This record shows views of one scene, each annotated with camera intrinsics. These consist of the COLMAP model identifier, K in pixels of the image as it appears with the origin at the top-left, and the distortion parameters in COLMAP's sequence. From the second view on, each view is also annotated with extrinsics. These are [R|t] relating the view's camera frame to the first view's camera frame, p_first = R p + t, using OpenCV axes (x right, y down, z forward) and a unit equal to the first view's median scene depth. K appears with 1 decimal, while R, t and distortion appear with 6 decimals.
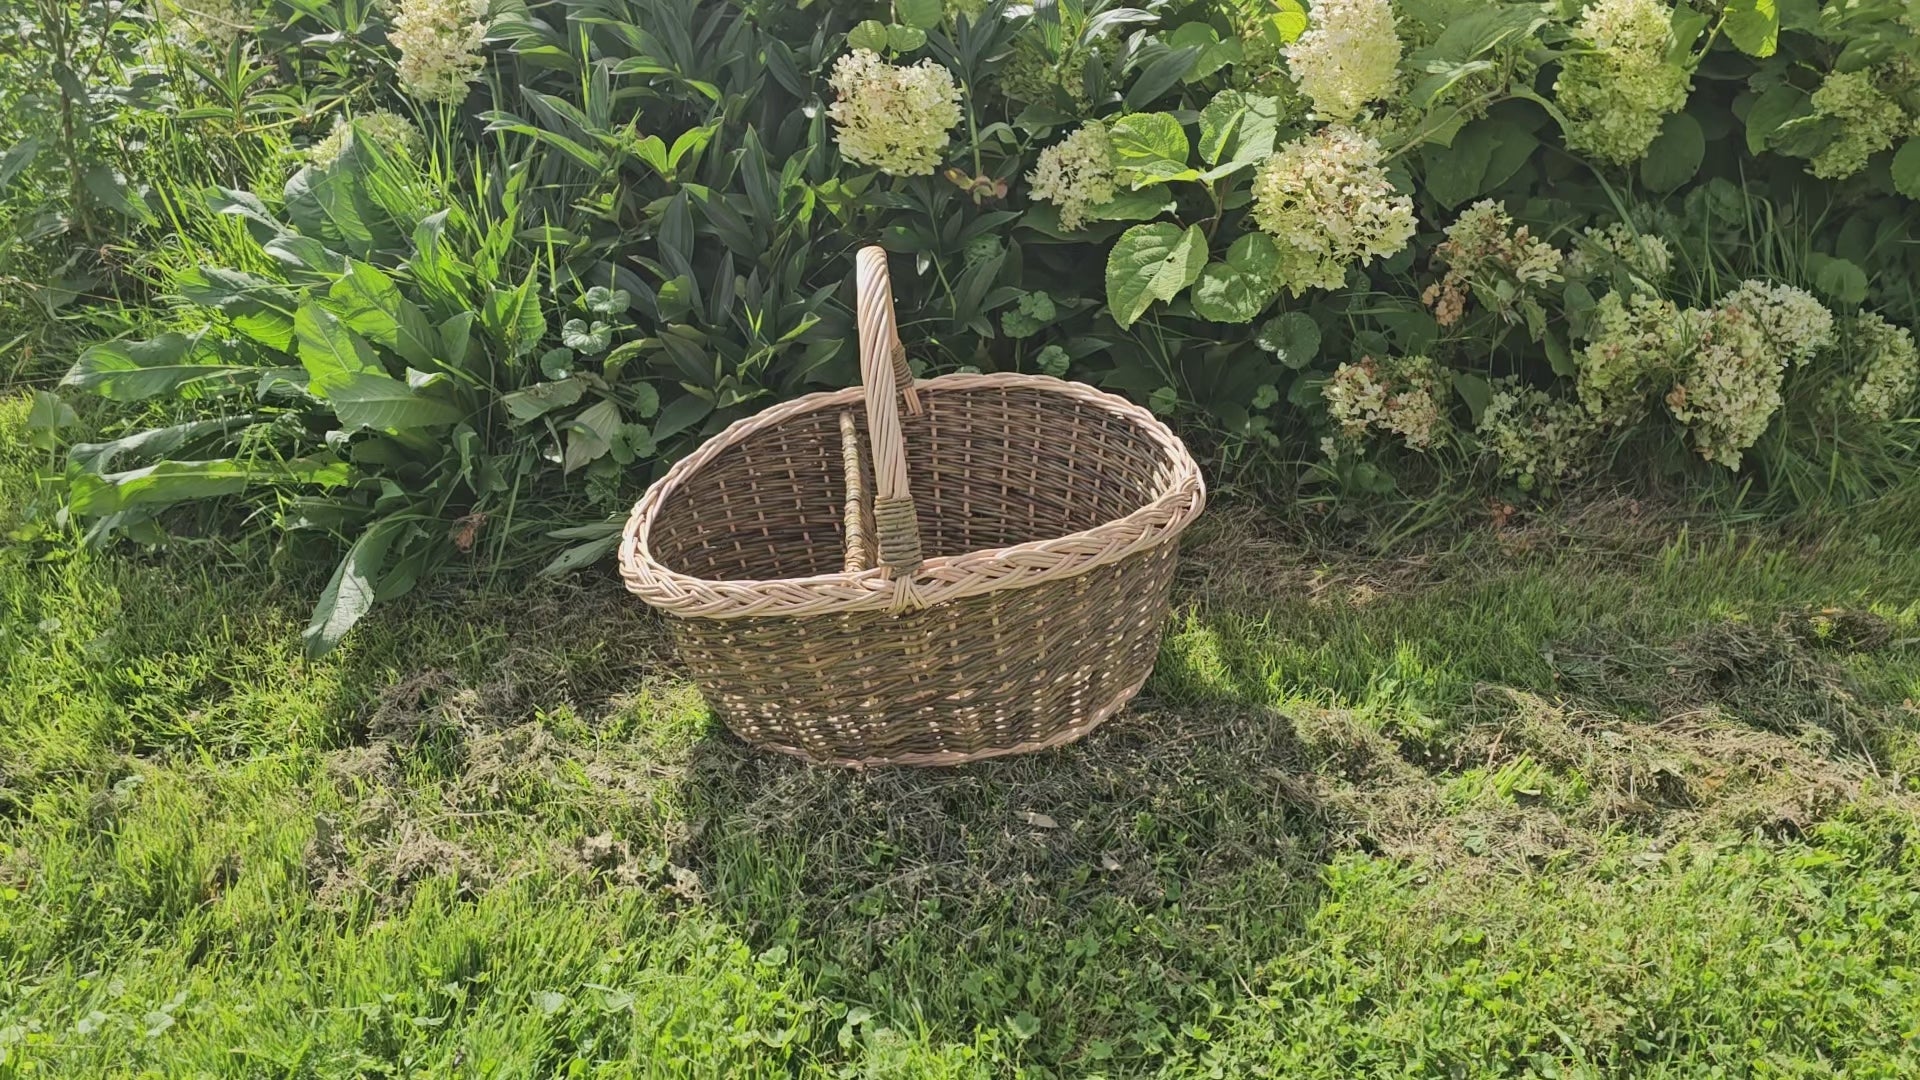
lens RADIAL K [[1608.5, 0, 1003.7], [0, 1608.5, 499.8], [0, 0, 1]] dist [-0.013552, -0.006101]
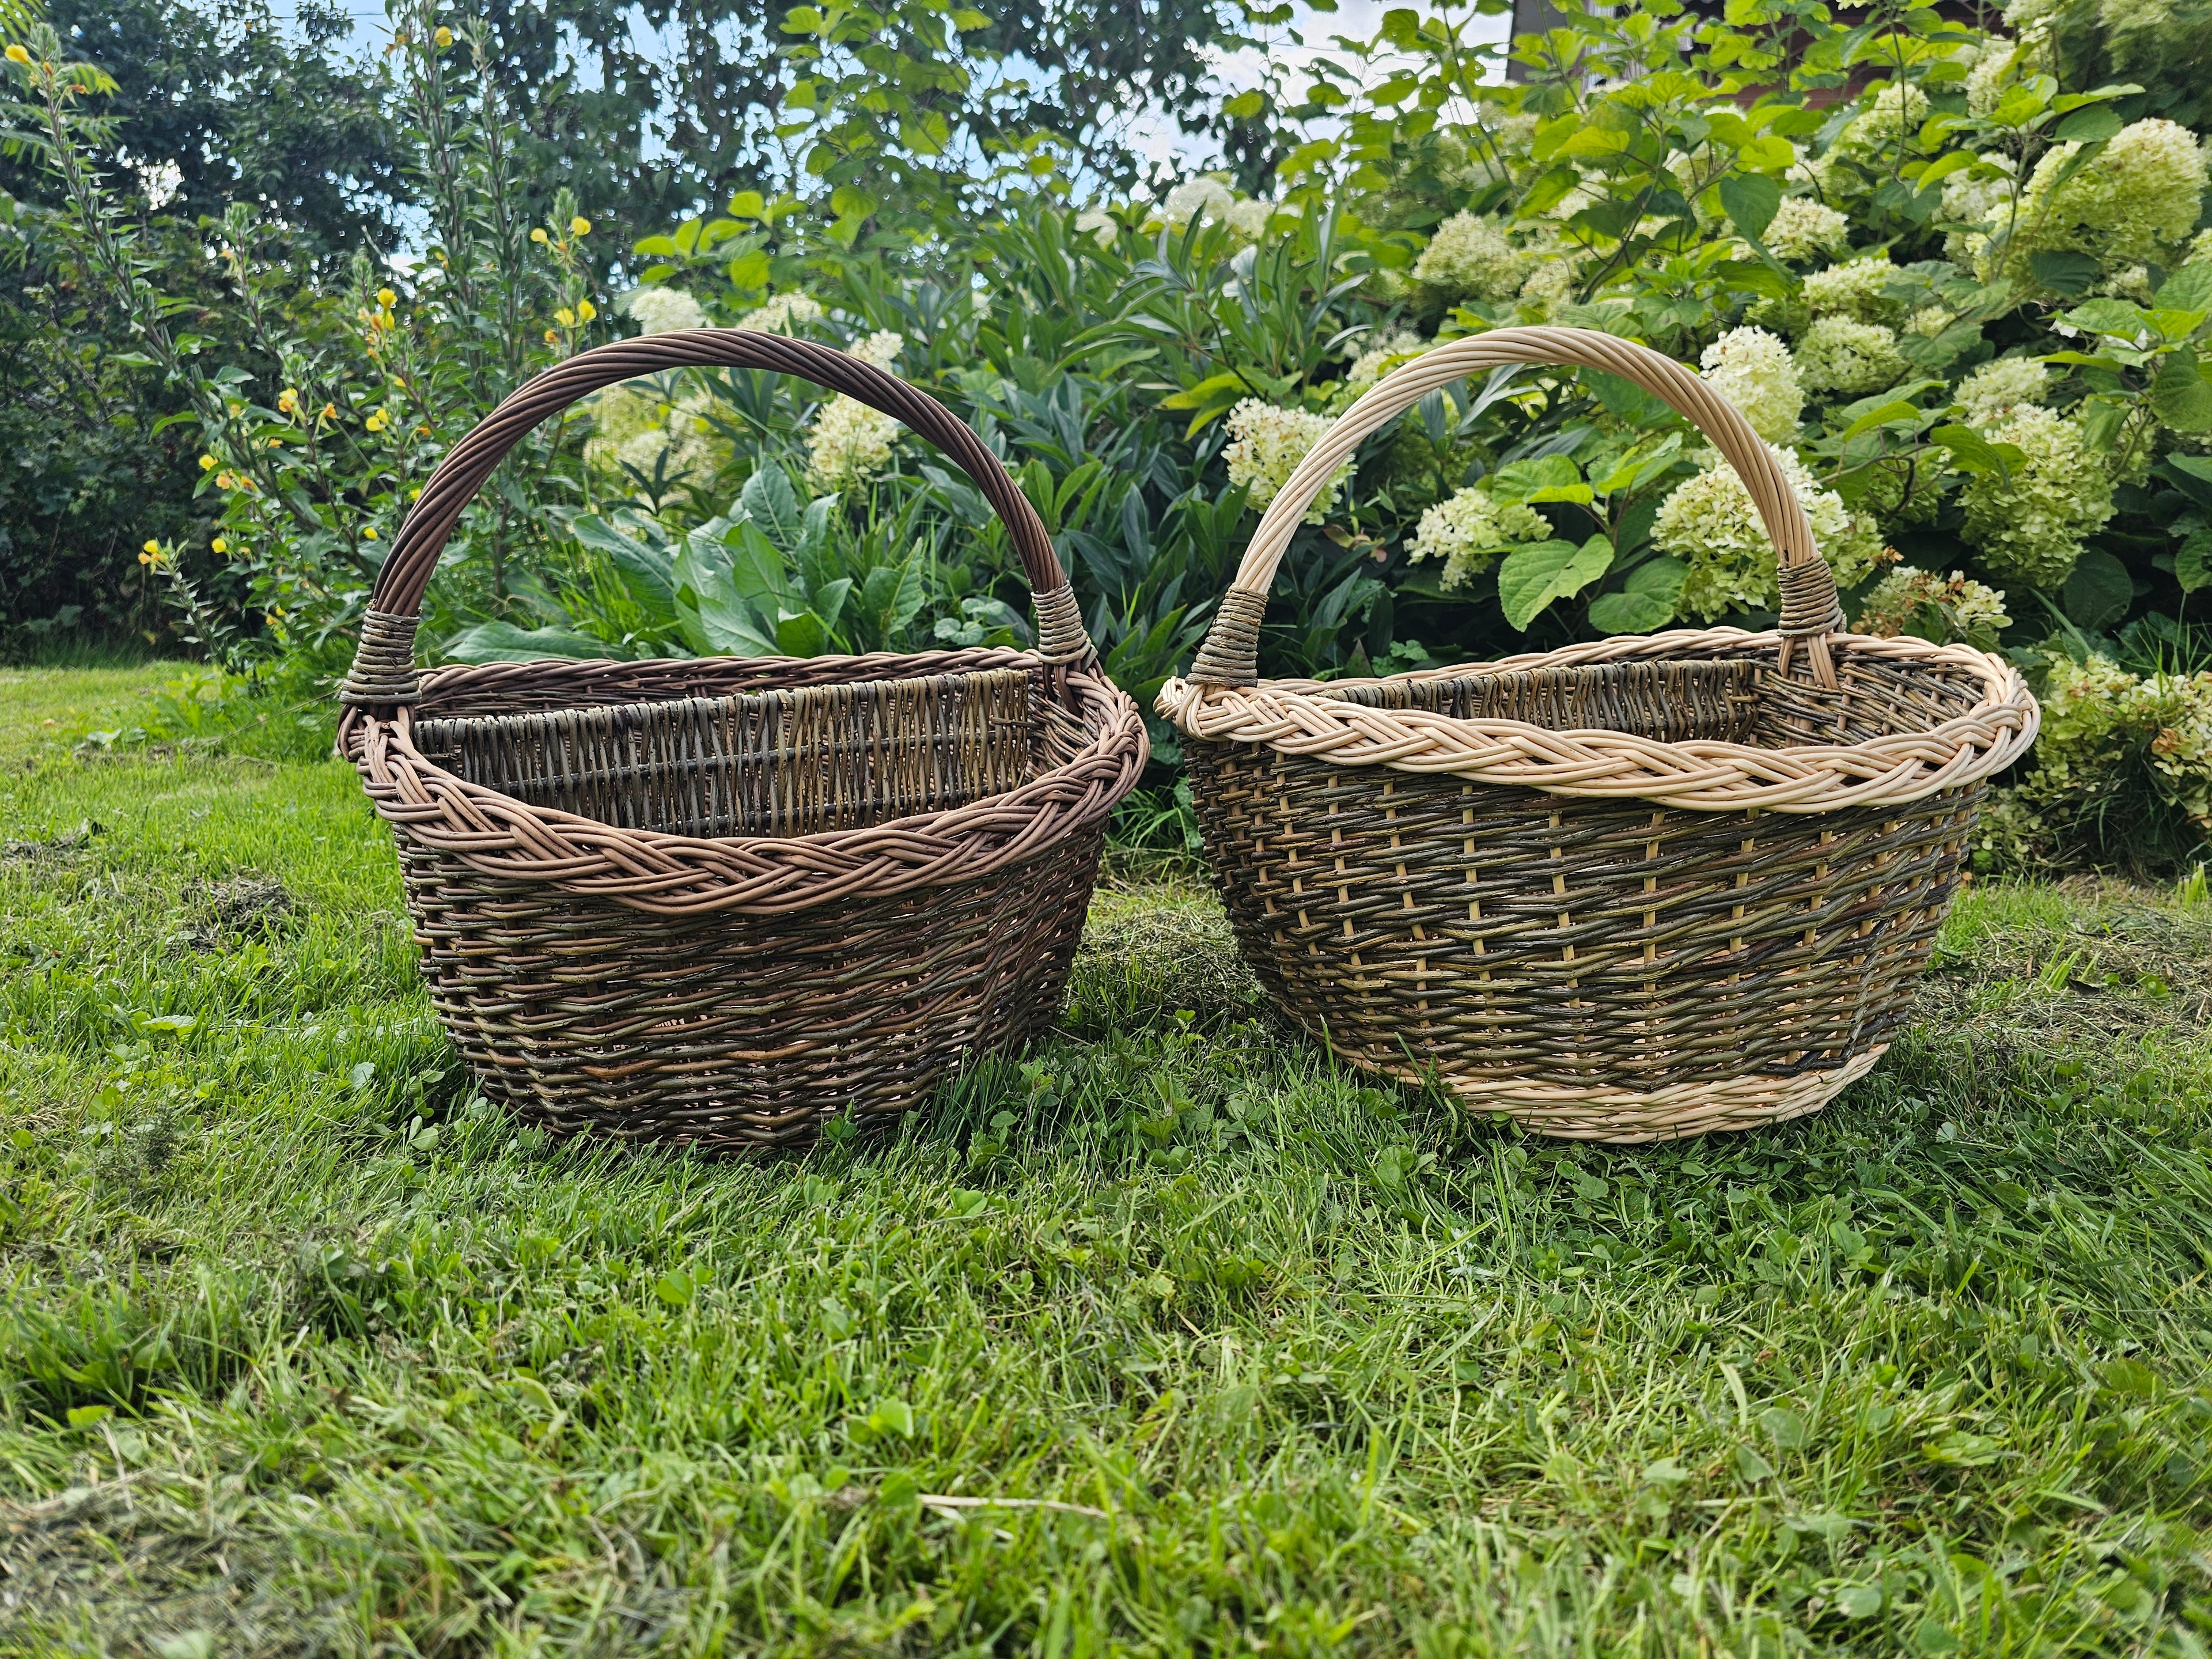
lens RADIAL K [[1522.2, 0, 1098.3], [0, 1522.2, 822.7], [0, 0, 1]] dist [0.029022, -0.042724]
pose [[0.990503, 0.042876, -0.130633, -0.045423], [-0.084621, 0.938963, -0.333447, 0.298268], [0.108363, 0.341335, 0.933674, 0.168949]]
